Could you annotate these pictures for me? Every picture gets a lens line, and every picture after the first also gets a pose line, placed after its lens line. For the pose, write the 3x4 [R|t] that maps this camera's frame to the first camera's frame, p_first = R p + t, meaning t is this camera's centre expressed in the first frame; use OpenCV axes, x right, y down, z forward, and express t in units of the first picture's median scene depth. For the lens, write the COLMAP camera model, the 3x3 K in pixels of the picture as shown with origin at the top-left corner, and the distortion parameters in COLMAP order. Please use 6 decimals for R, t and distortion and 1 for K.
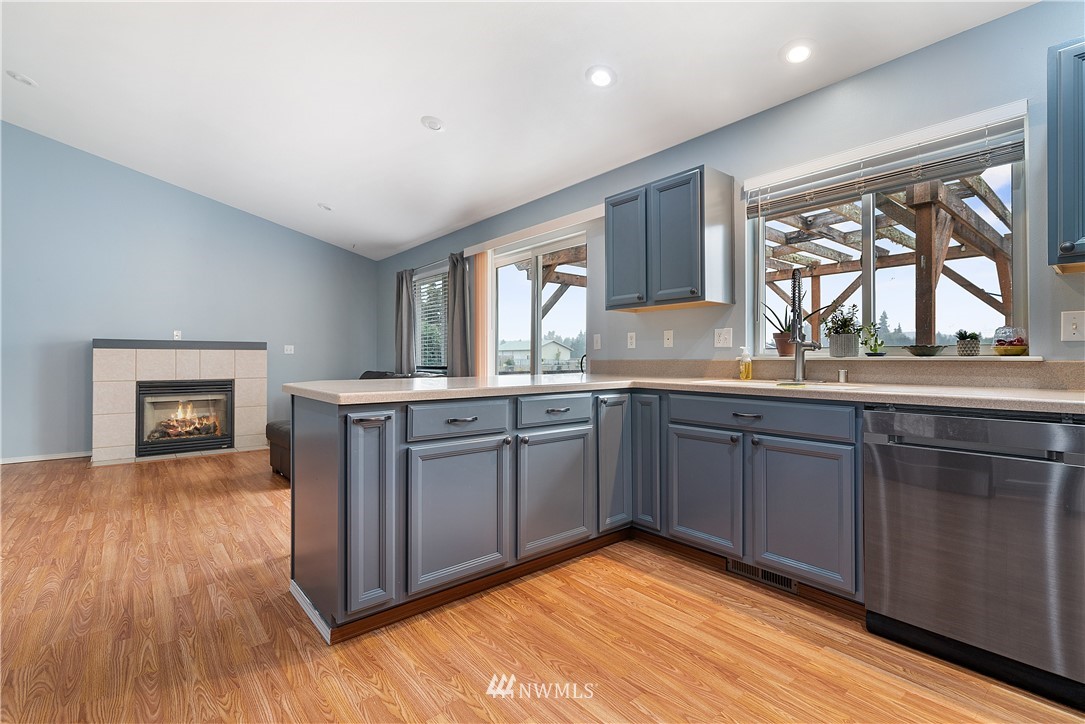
lens RADIAL K [[499.5, 0, 542.3], [0, 499.5, 349.7], [0, 0, 1]] dist [-0.001968, -0.000169]
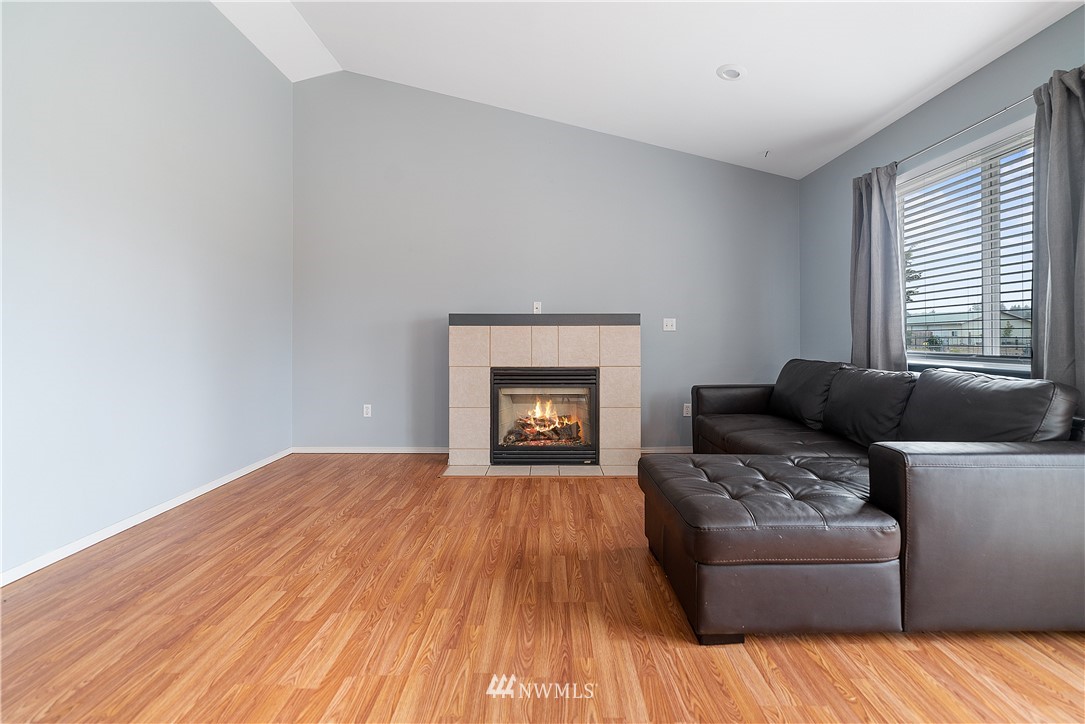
lens RADIAL K [[499.5, 0, 542.3], [0, 499.5, 349.7], [0, 0, 1]] dist [-0.001968, -0.000169]
pose [[0.778689, 0.018554, -0.627135, -0.256456], [0.012064, 0.998935, 0.044533, 0.001948], [0.627294, -0.042243, 0.777636, 0.434804]]
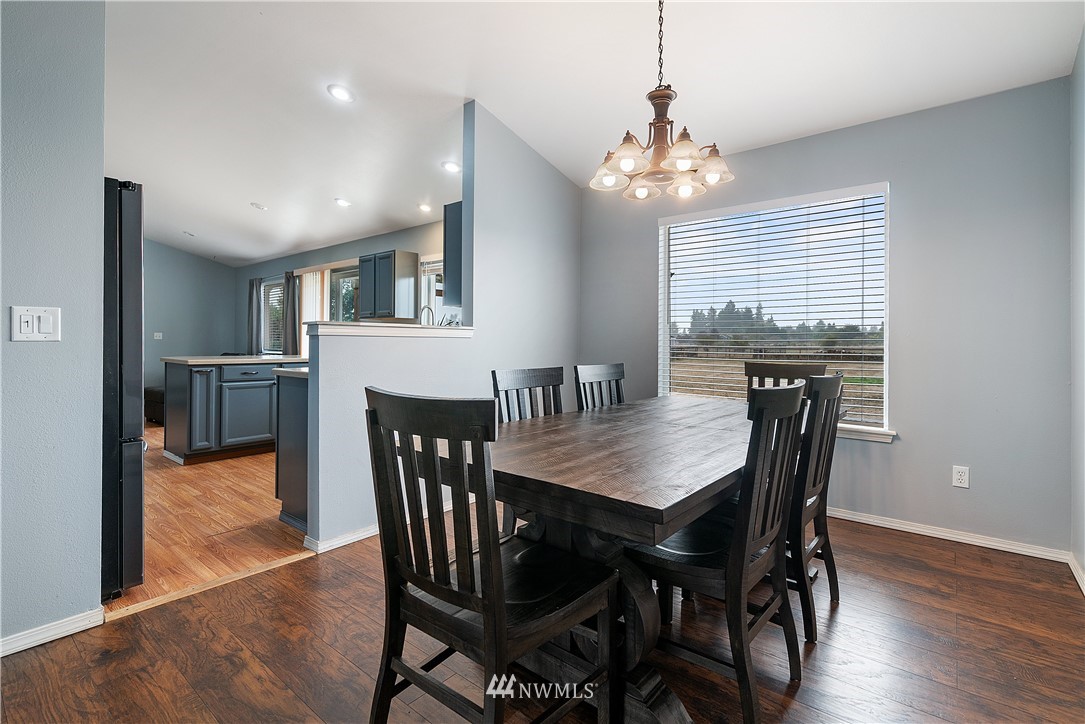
lens RADIAL K [[499.5, 0, 542.3], [0, 499.5, 349.7], [0, 0, 1]] dist [-0.001968, -0.000169]
pose [[0.981828, 0.011738, 0.189409, 0.283944], [-0.017357, 0.999456, 0.028036, -0.019649], [-0.188977, -0.030814, 0.981498, -0.583722]]
